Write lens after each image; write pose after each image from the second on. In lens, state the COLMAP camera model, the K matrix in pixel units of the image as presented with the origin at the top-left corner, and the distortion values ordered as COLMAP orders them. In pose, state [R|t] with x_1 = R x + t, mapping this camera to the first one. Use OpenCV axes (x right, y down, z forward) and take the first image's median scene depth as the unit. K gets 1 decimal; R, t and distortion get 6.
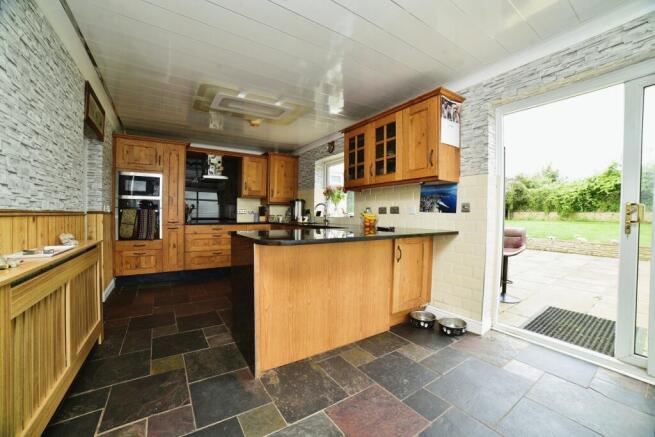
lens RADIAL K [[261.4, 0, 327.5], [0, 261.4, 218.5], [0, 0, 1]] dist [-0.096248, 0.030159]
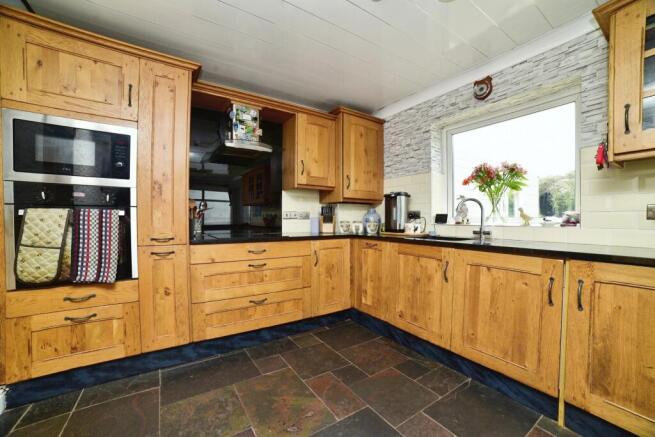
lens RADIAL K [[267.1, 0, 326.2], [0, 267.1, 233.7], [0, 0, 1]] dist [-0.044672, 0.000446]
pose [[0.999819, -0.000299, -0.019000, -0.282888], [0.000967, 0.999381, 0.035167, -0.009004], [0.018977, -0.035179, 0.999201, 0.488795]]
